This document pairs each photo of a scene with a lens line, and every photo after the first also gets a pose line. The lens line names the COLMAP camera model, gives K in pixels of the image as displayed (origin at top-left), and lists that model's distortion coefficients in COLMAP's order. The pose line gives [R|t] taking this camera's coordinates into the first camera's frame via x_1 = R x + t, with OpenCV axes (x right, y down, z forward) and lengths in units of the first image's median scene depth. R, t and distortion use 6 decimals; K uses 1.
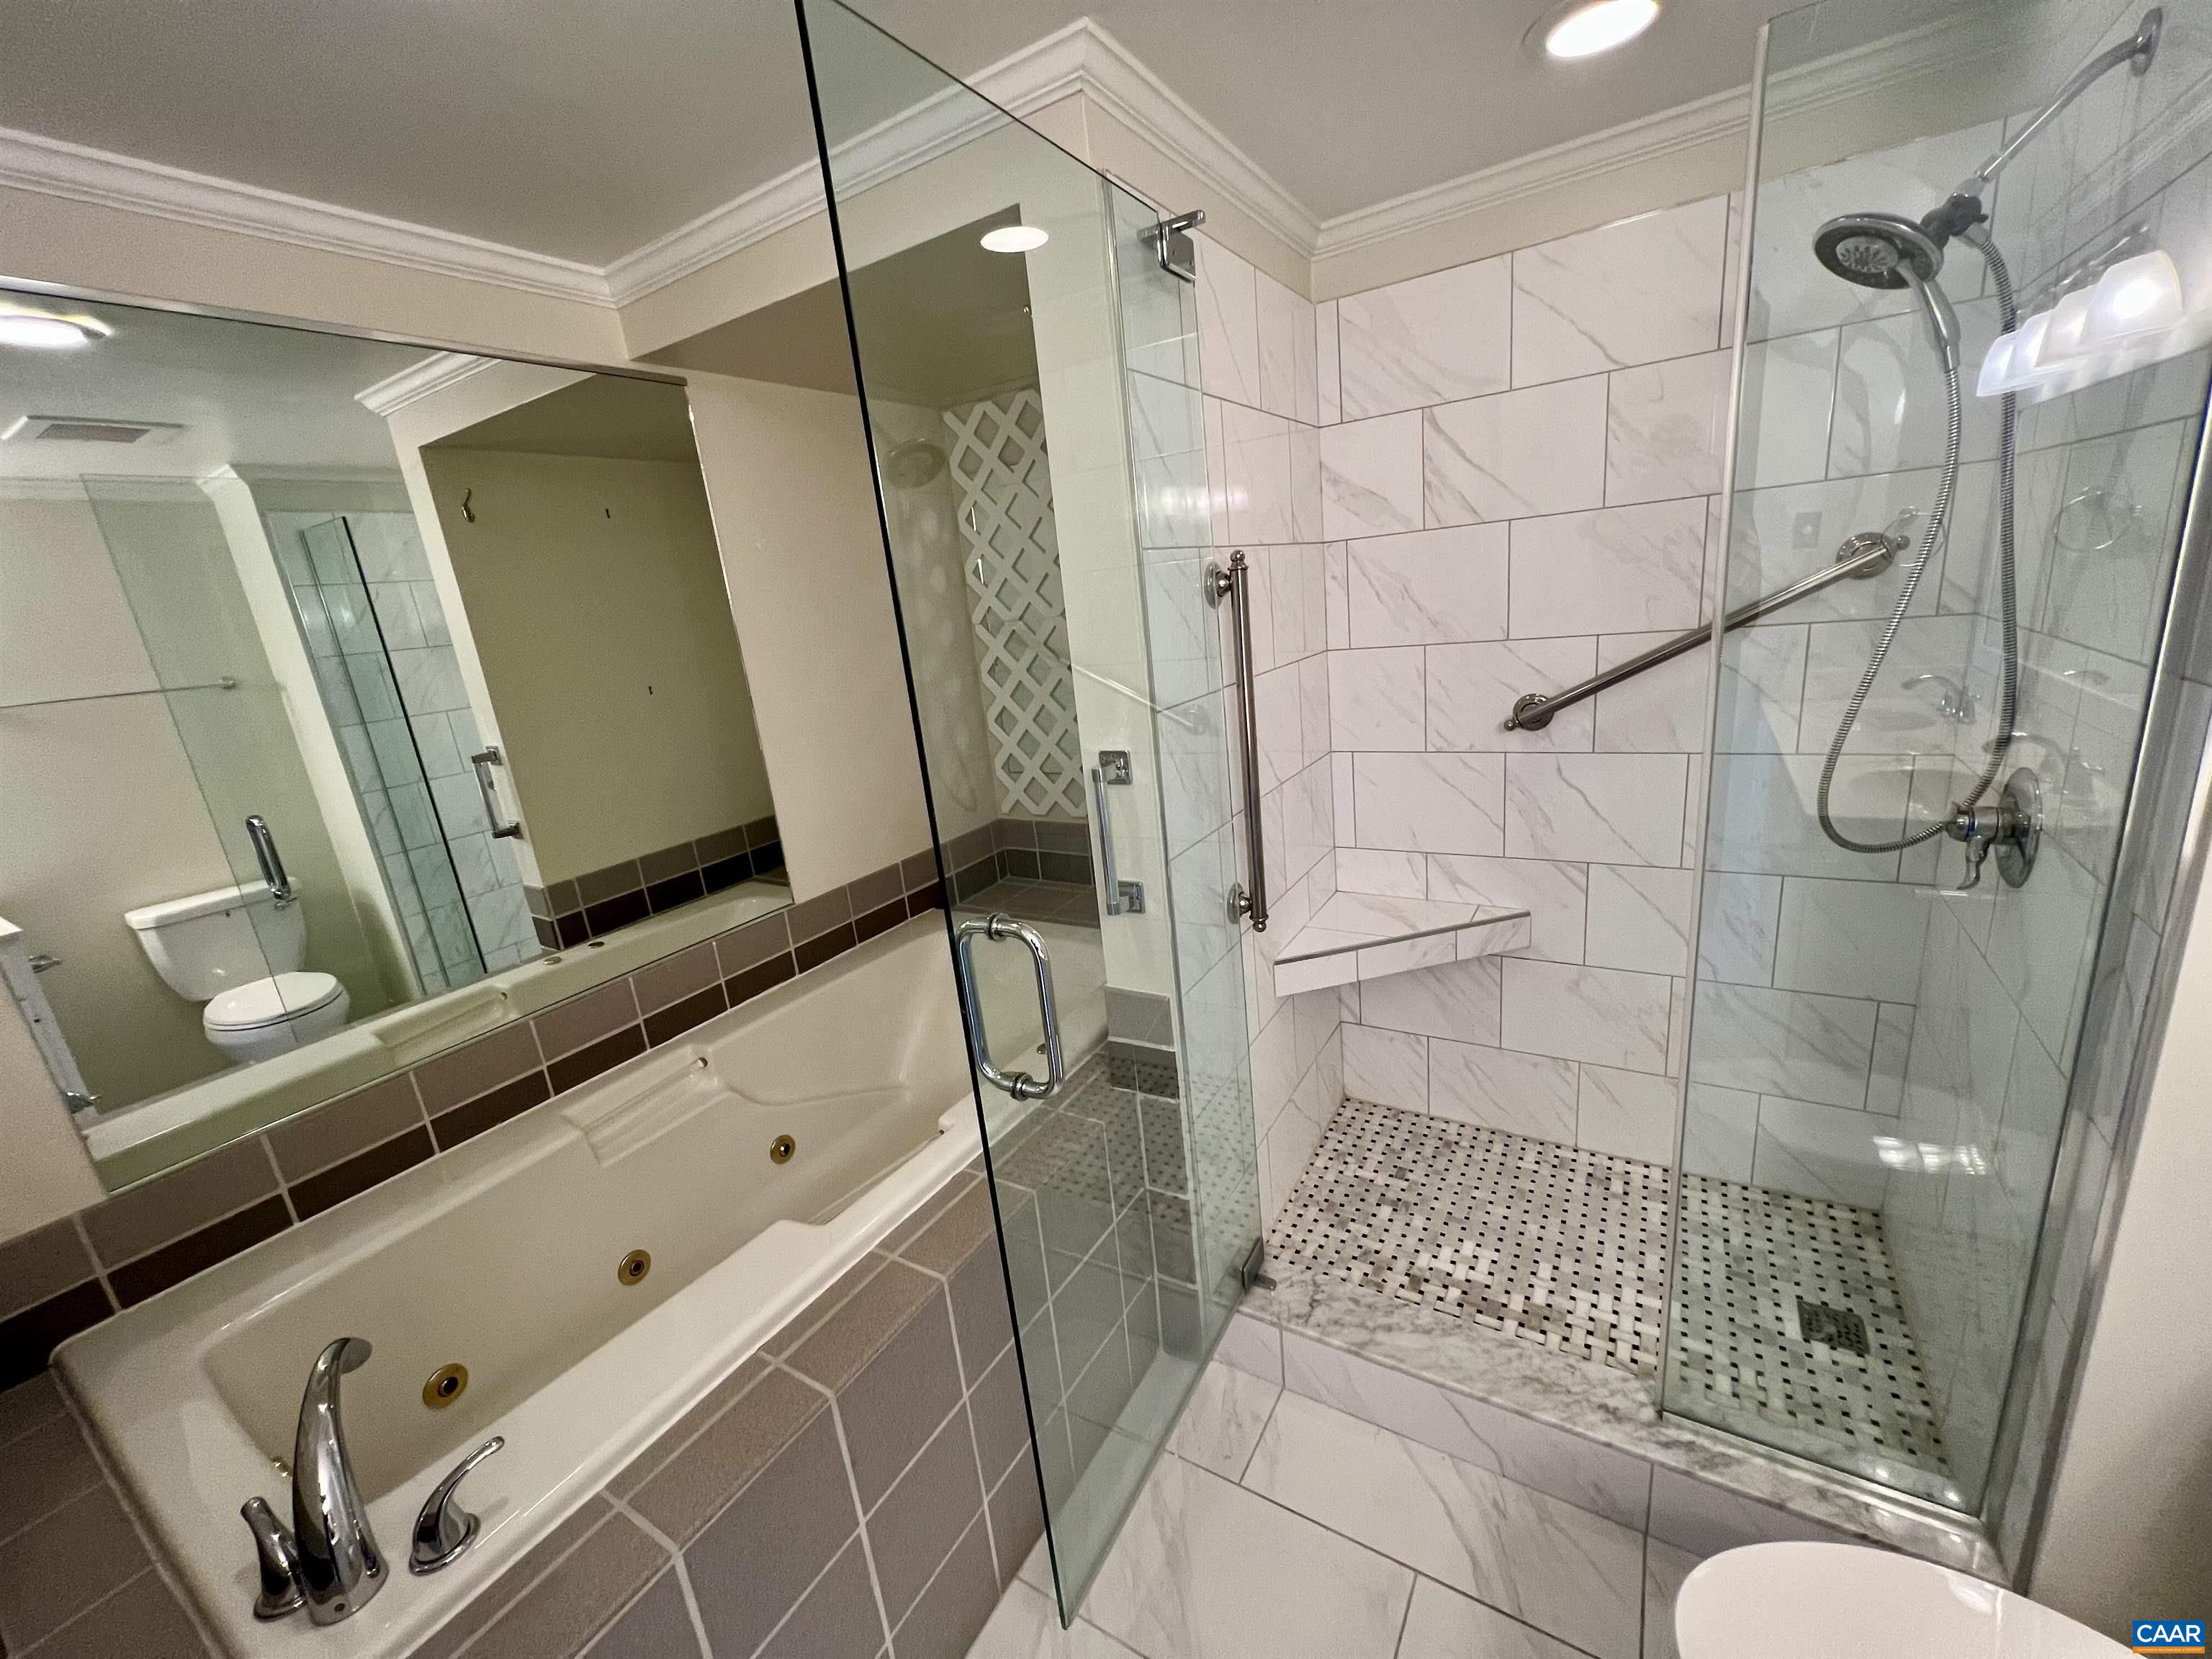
lens RADIAL K [[881.0, 0, 1111.0], [0, 881.0, 831.0], [0, 0, 1]] dist [-0.000609, -0.000556]
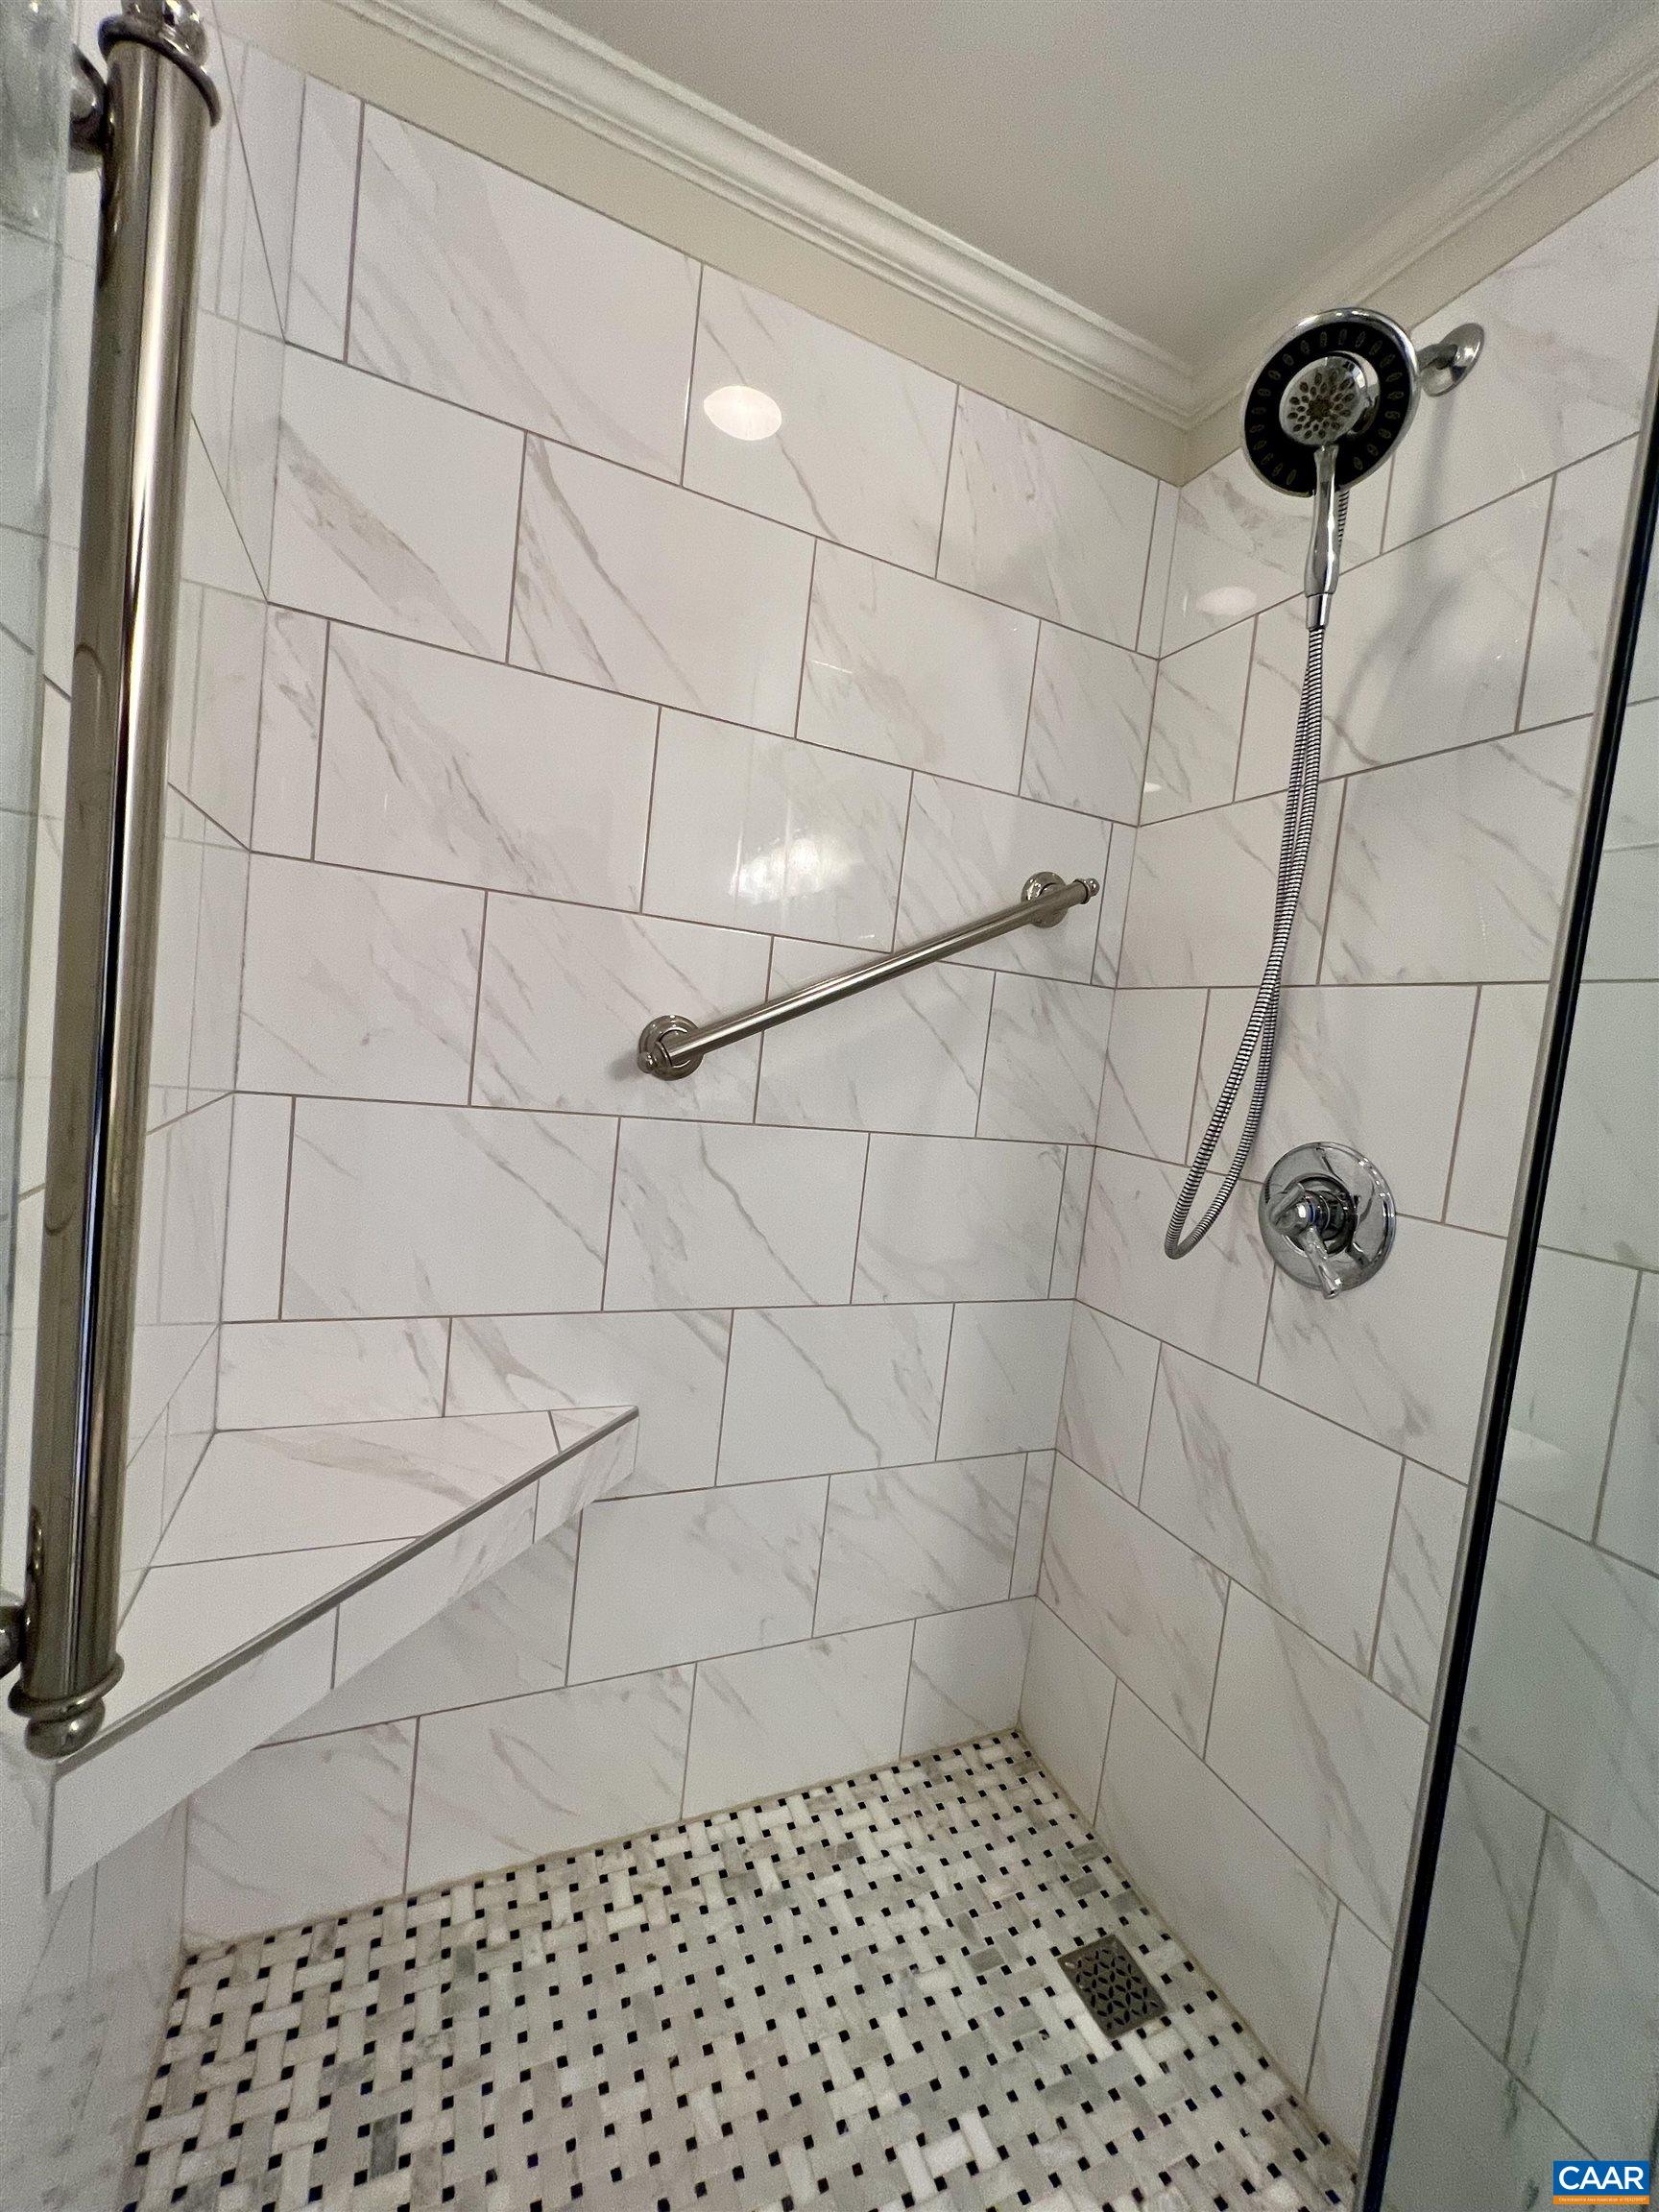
lens RADIAL K [[881.0, 0, 837.6], [0, 881.0, 1101.8], [0, 0, 1]] dist [-0.000609, -0.000556]
pose [[0.541837, 0.107488, 0.833582, 0.061443], [0.056421, 0.984900, -0.163674, -0.000342], [-0.838588, 0.135716, 0.527590, 0.584786]]
